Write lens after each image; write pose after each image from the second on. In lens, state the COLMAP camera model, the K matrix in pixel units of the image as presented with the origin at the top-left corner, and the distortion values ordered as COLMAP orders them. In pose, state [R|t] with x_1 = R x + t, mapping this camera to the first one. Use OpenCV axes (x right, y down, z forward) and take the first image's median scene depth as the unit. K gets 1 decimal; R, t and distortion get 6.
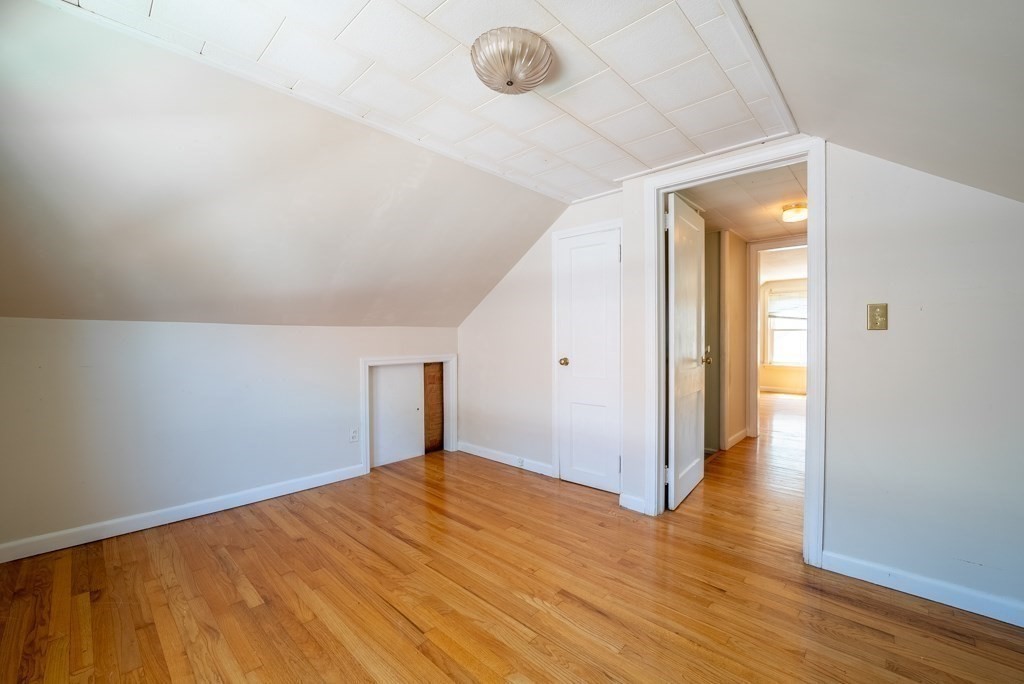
lens RADIAL K [[416.8, 0, 512.8], [0, 416.8, 343.3], [0, 0, 1]] dist [-0.025116, 0.001037]
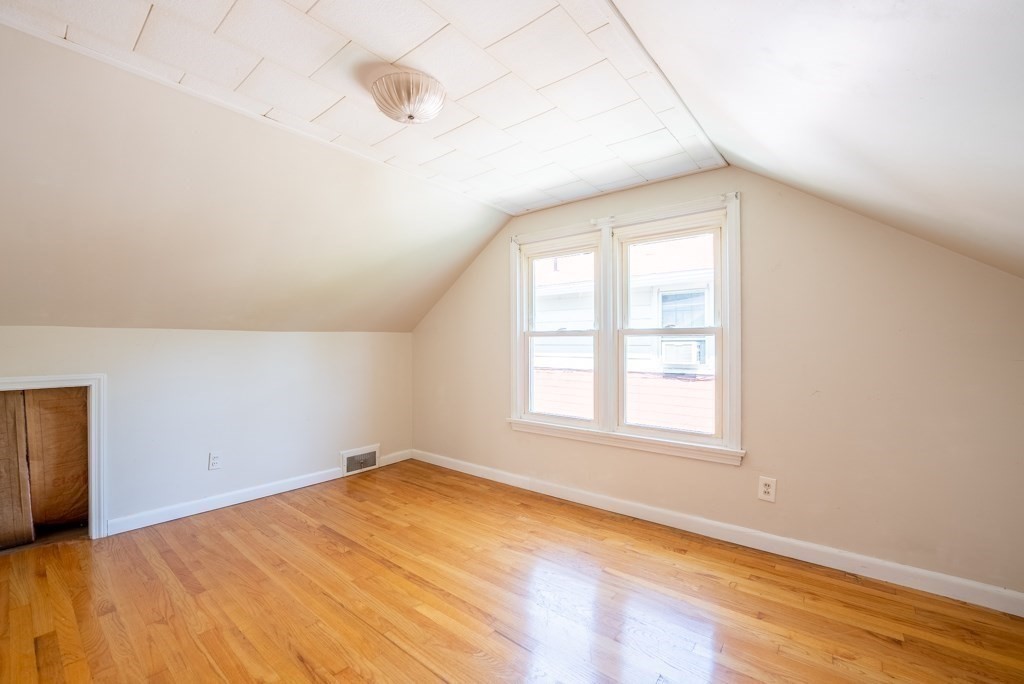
lens RADIAL K [[416.8, 0, 512.8], [0, 416.8, 343.3], [0, 0, 1]] dist [-0.025116, 0.001037]
pose [[-0.997061, 0.009092, -0.076072, -0.124616], [0.007606, 0.999775, 0.019799, -0.020454], [0.076235, 0.019163, -0.996906, 1.321684]]
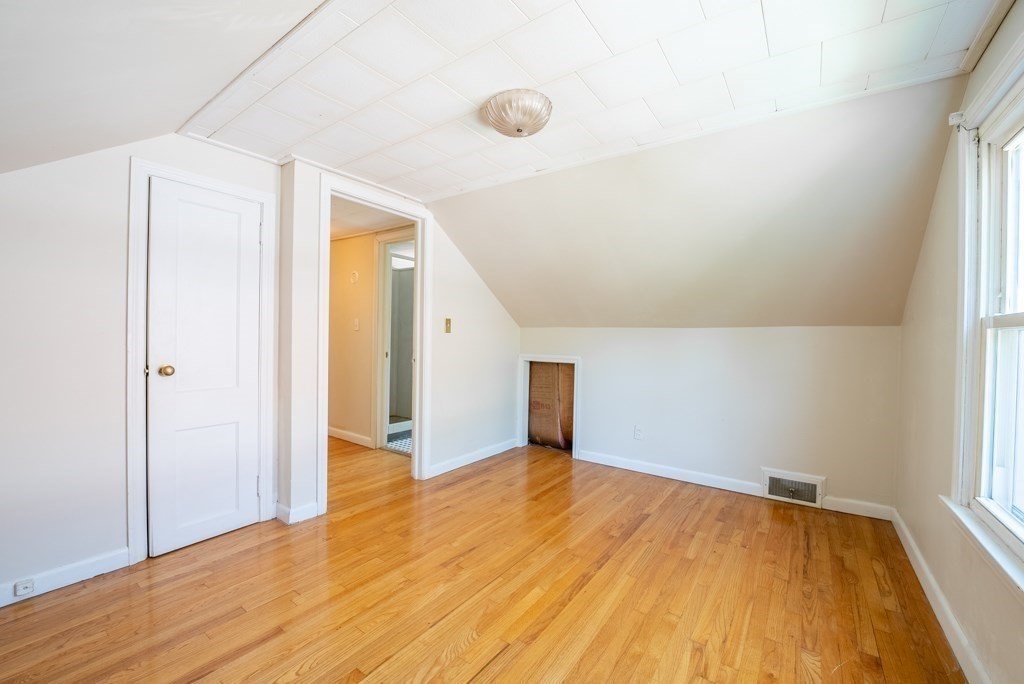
lens RADIAL K [[416.8, 0, 512.8], [0, 416.8, 343.3], [0, 0, 1]] dist [-0.025116, 0.001037]
pose [[-0.133670, -0.010050, 0.990975, -0.760672], [0.003291, 0.999939, 0.010585, -0.002902], [-0.991020, 0.004676, -0.133628, 0.732755]]
